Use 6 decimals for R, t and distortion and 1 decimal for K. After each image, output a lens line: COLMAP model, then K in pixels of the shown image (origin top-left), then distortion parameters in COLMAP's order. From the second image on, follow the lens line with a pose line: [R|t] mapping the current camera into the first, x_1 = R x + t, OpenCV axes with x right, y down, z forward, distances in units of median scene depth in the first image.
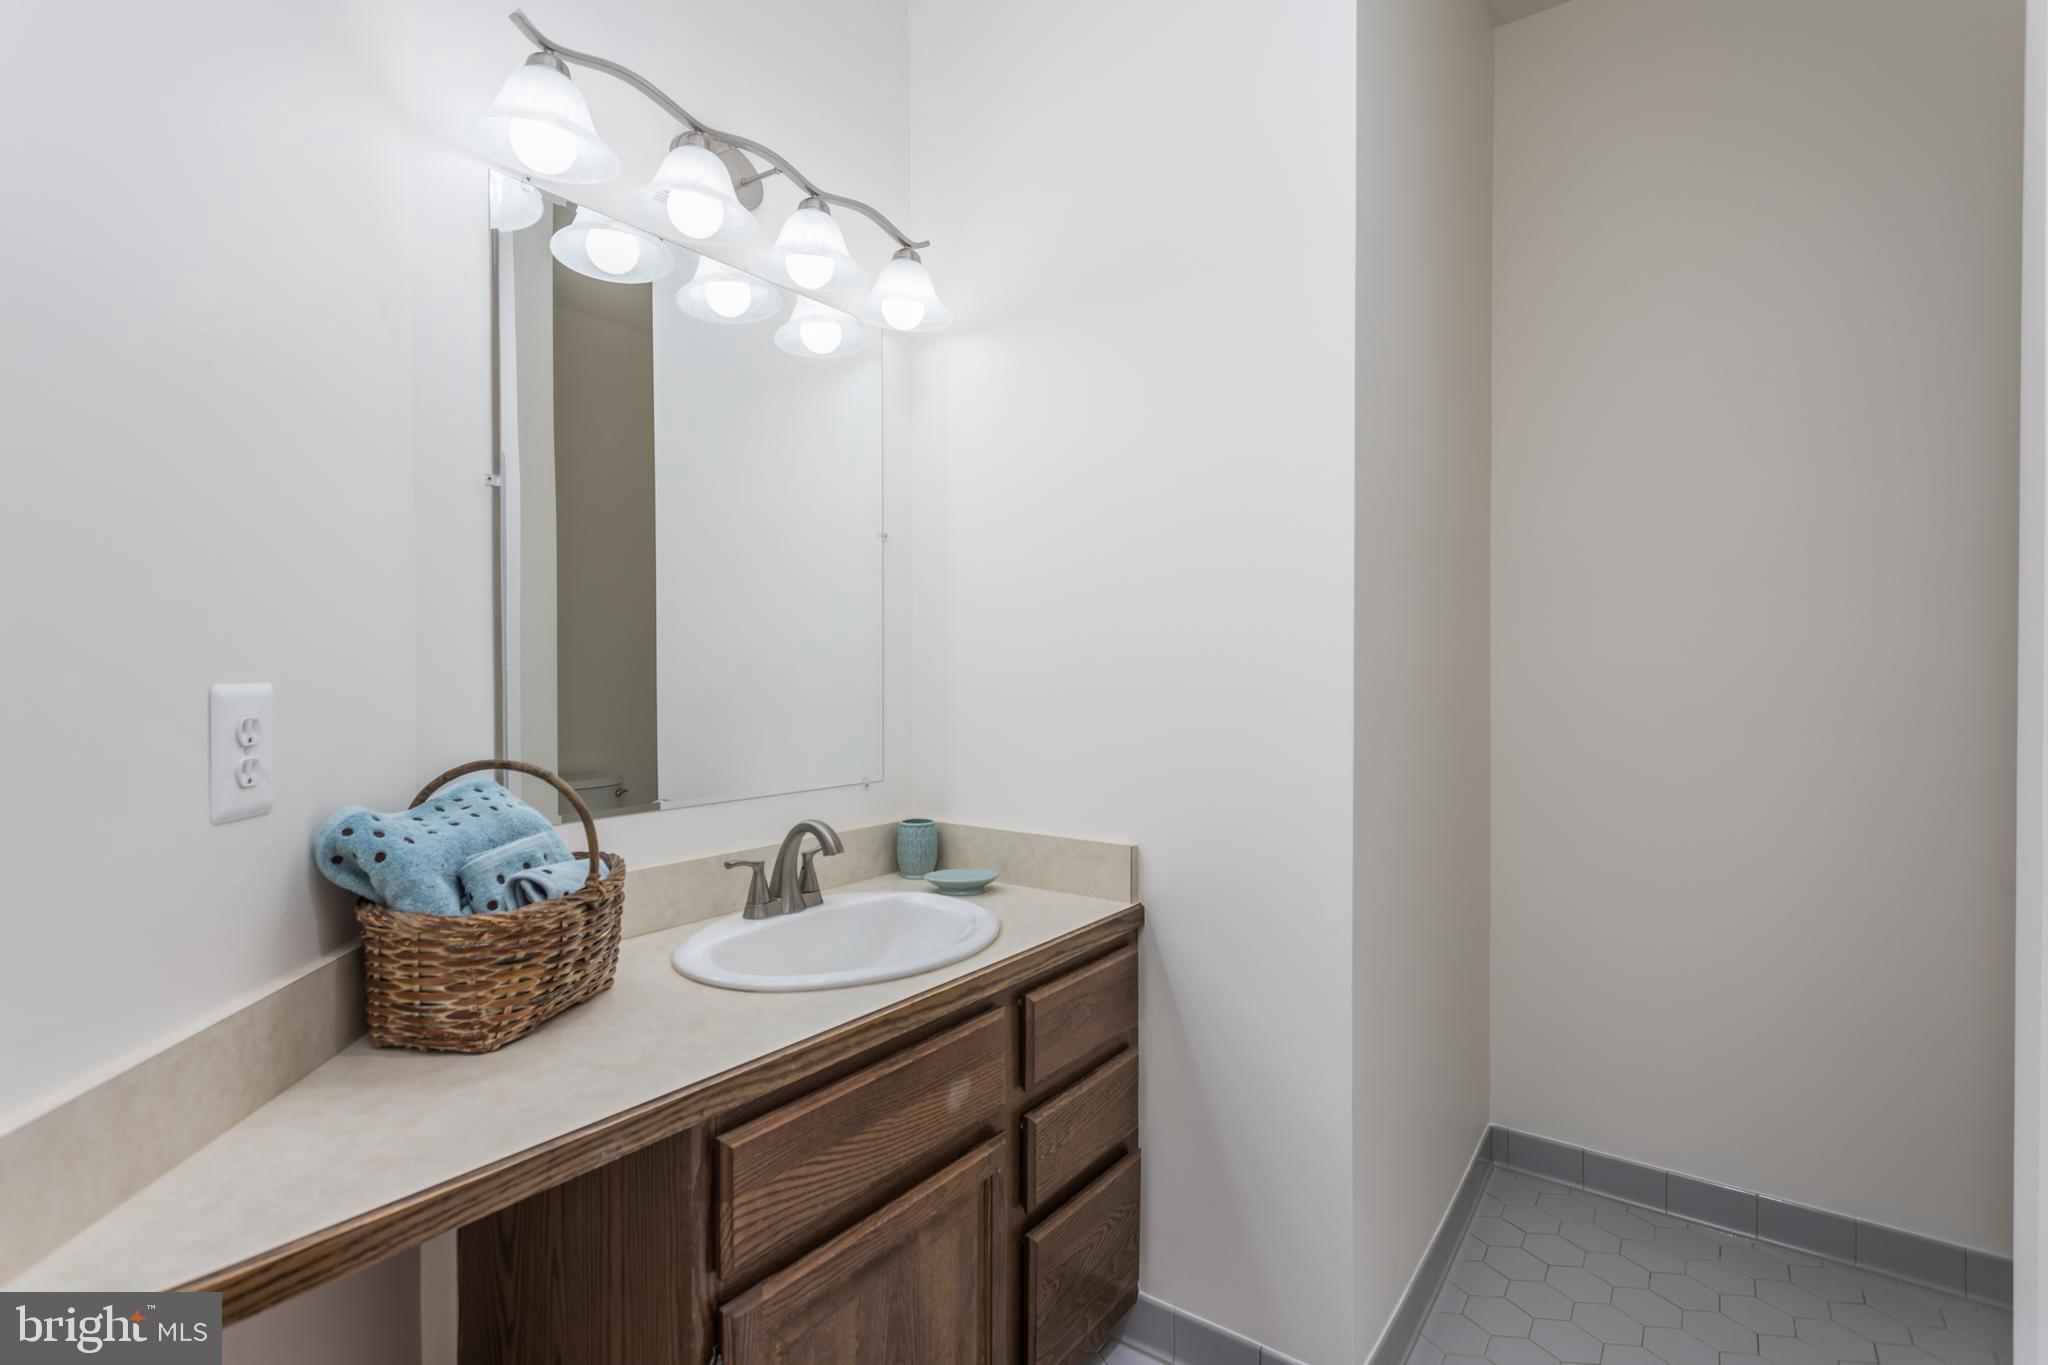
lens RADIAL K [[943.0, 0, 1025.3], [0, 943.0, 690.9], [0, 0, 1]] dist [0.000096, -0.000226]
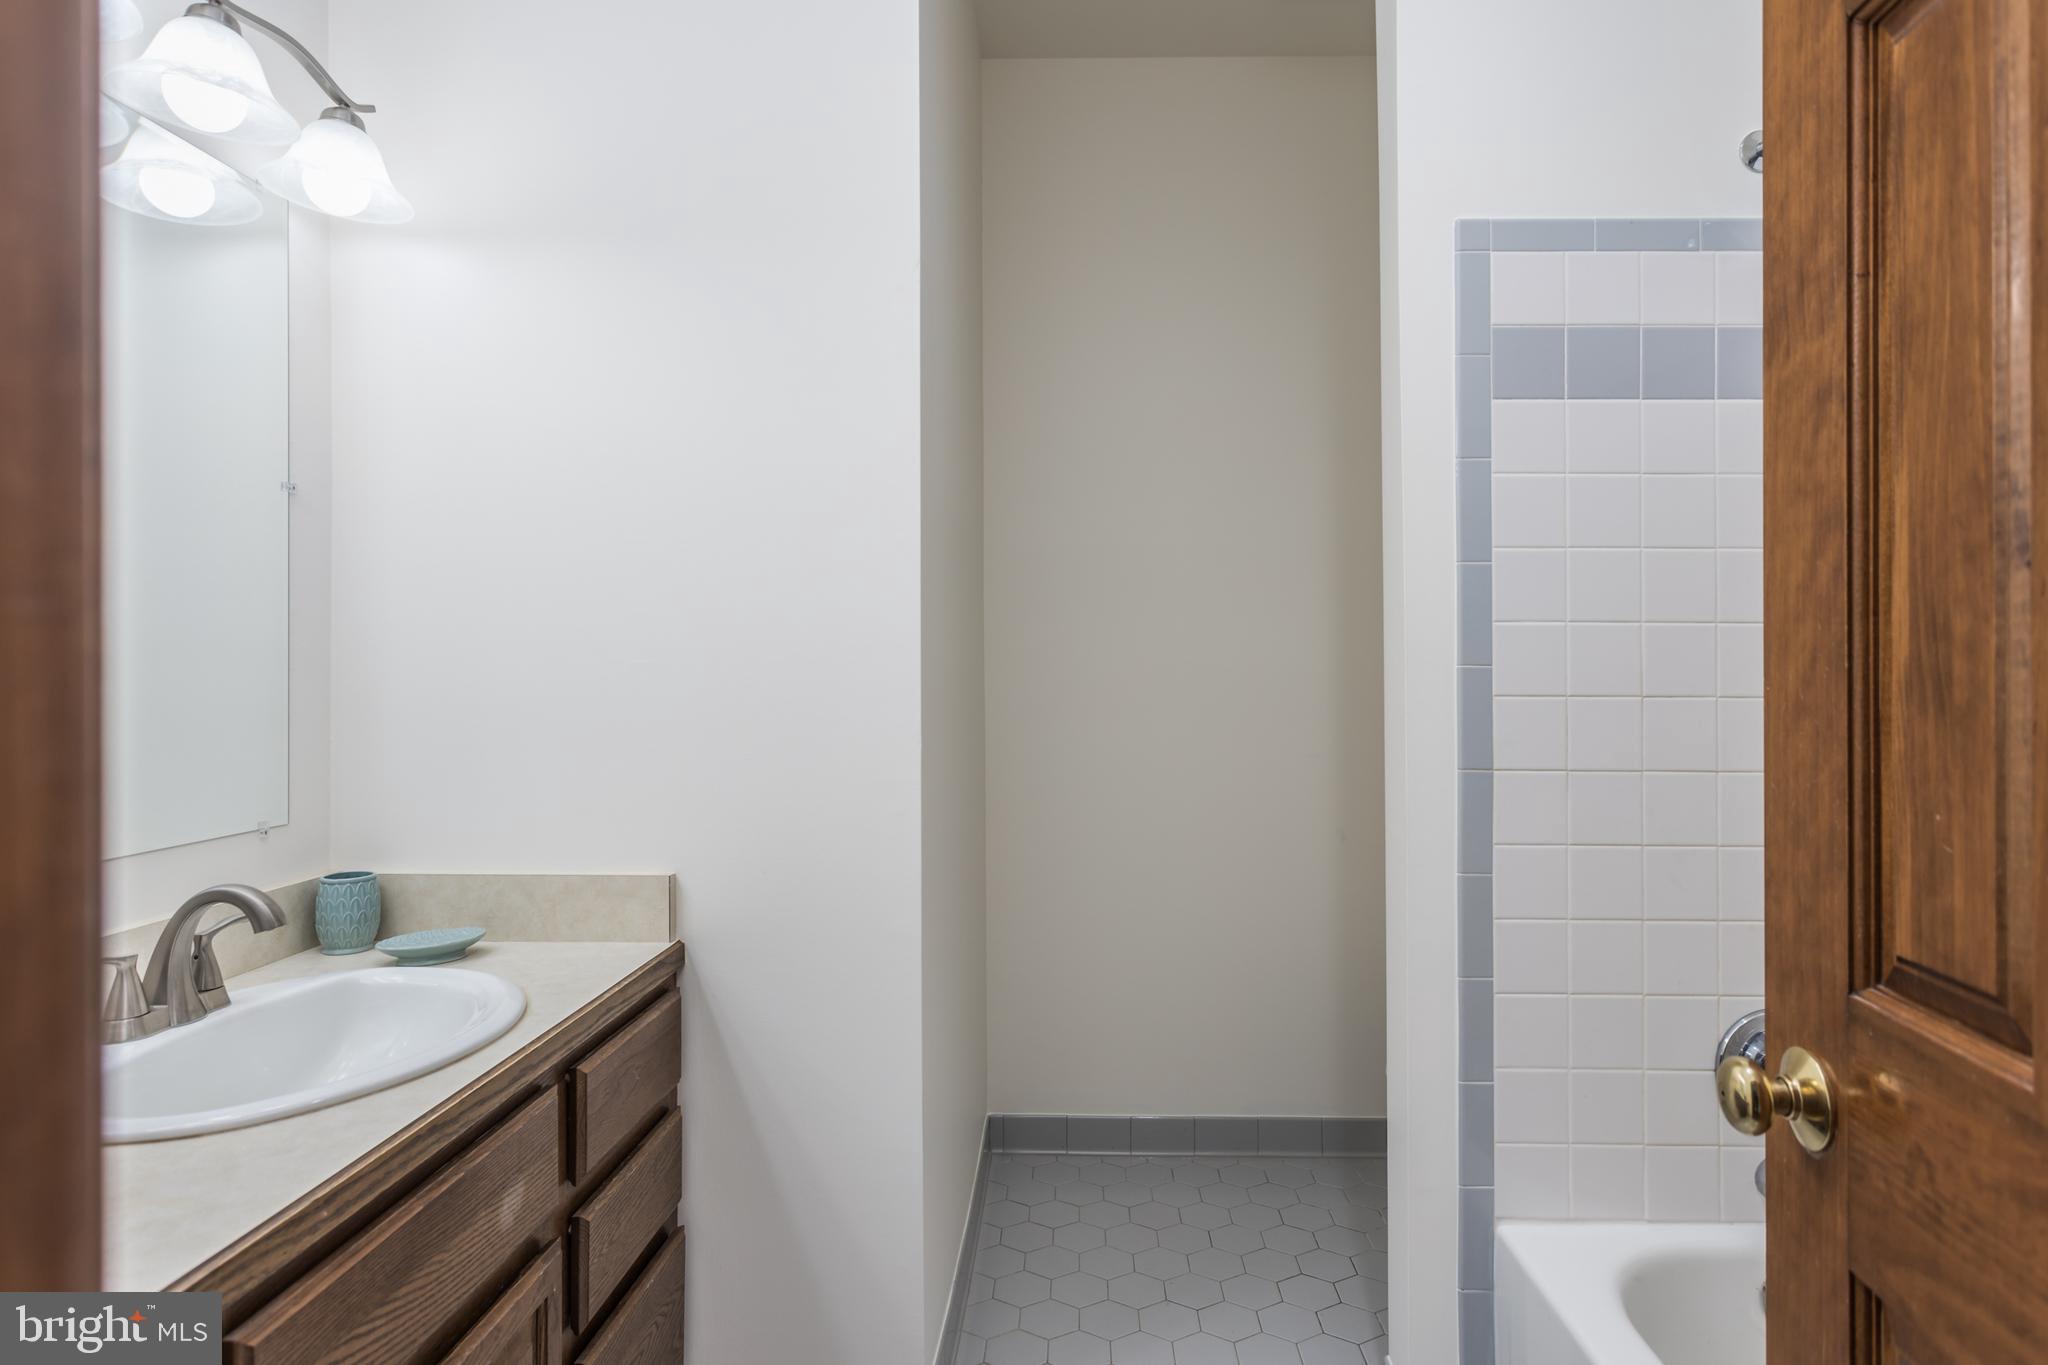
lens RADIAL K [[1077.8, 0, 1035.1], [0, 1077.8, 672.6], [0, 0, 1]] dist [-0.002767, -0.001580]
pose [[0.824575, -0.001850, 0.565749, -0.180165], [0.013166, 0.999787, -0.015919, -0.000438], [-0.565599, 0.020575, 0.824424, -0.004822]]
